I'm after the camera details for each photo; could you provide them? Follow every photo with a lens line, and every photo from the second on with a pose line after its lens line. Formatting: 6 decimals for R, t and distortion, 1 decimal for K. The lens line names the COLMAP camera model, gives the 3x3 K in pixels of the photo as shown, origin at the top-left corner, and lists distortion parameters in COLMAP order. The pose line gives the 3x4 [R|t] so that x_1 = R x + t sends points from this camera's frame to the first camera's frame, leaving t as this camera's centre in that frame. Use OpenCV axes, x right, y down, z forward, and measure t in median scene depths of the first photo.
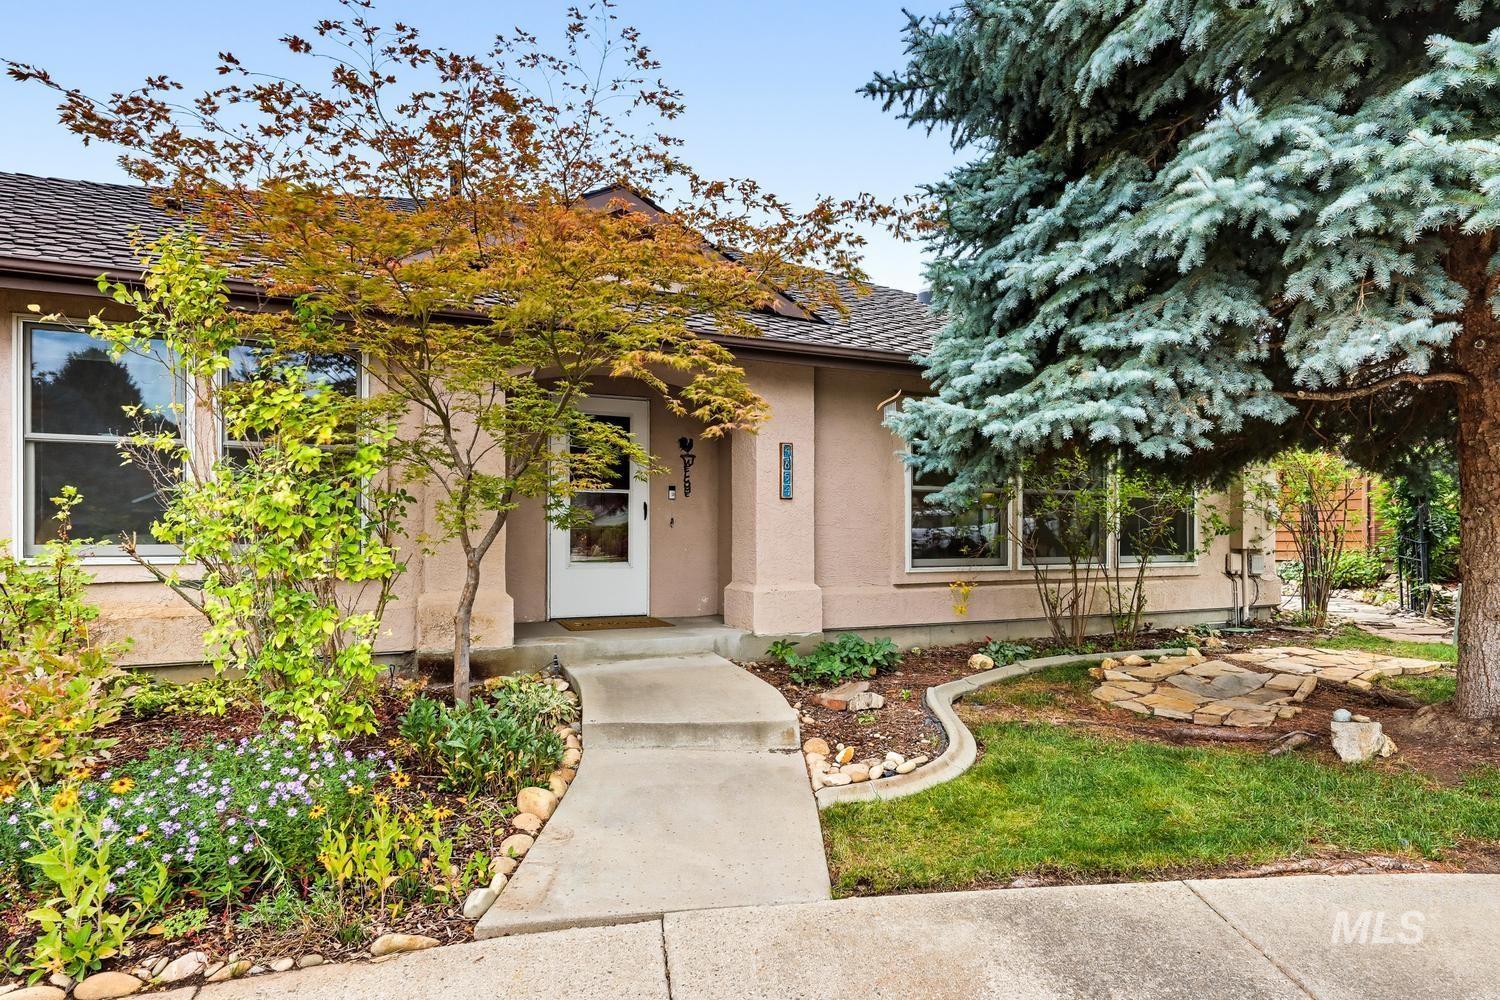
lens RADIAL K [[746.5, 0, 750.0], [0, 746.5, 500.0], [0, 0, 1]] dist [0.001515, -0.000376]
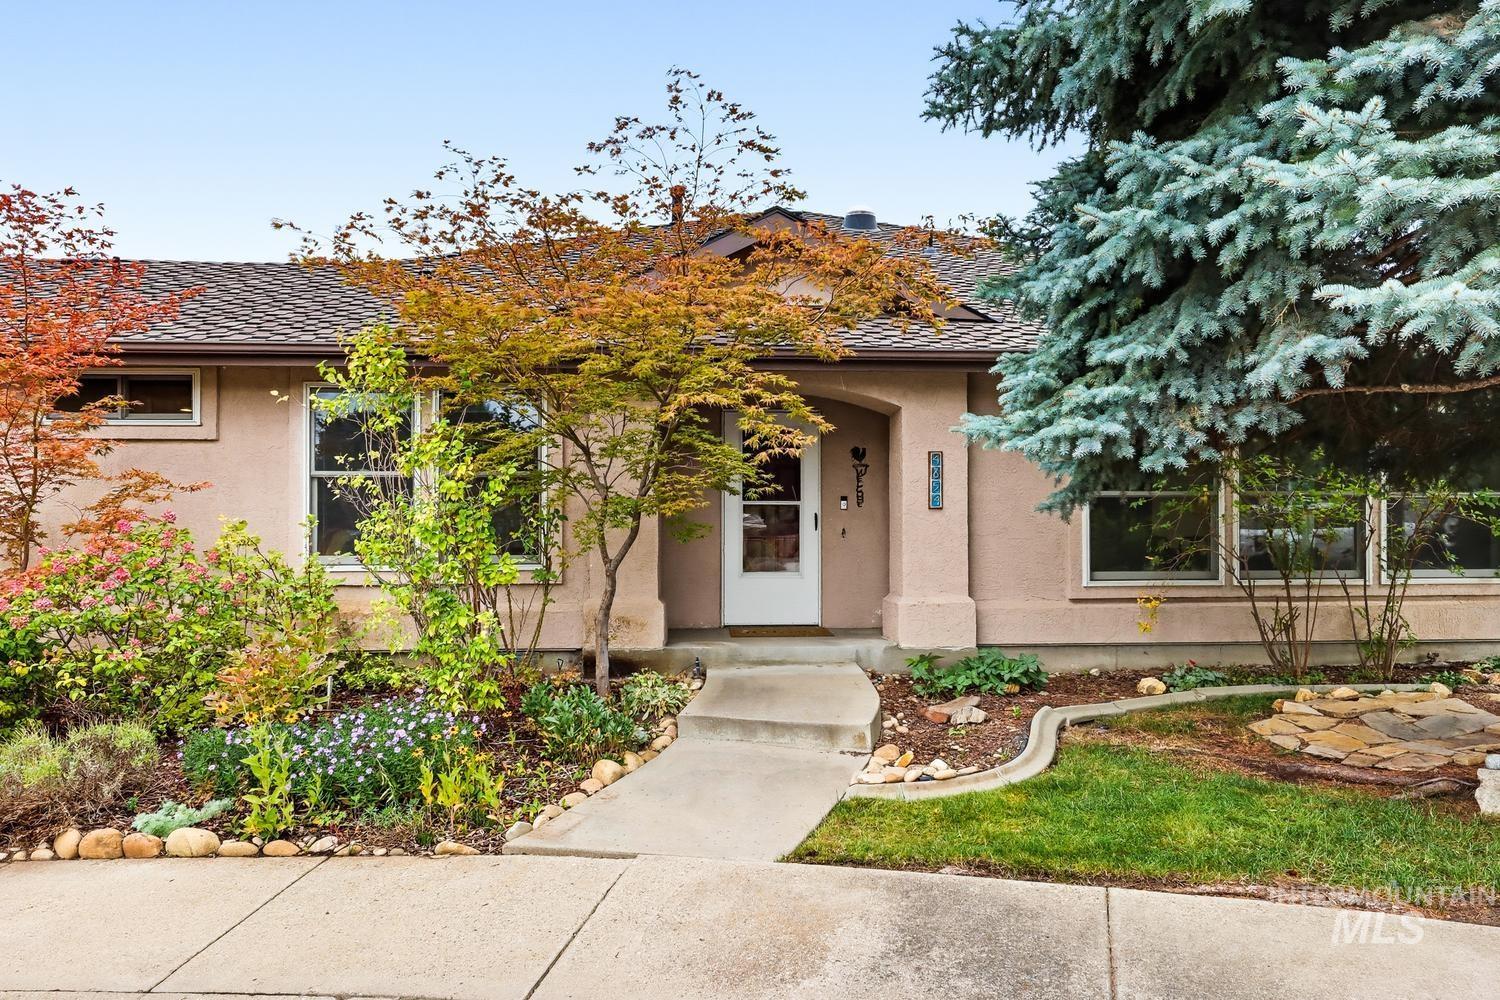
lens RADIAL K [[814.8, 0, 773.8], [0, 814.8, 497.2], [0, 0, 1]] dist [0.002380, 0.000395]
pose [[0.949602, -0.020054, -0.312818, 0.321263], [0.017579, 0.999788, -0.010729, -0.016192], [0.312966, 0.004689, 0.949753, -0.137684]]
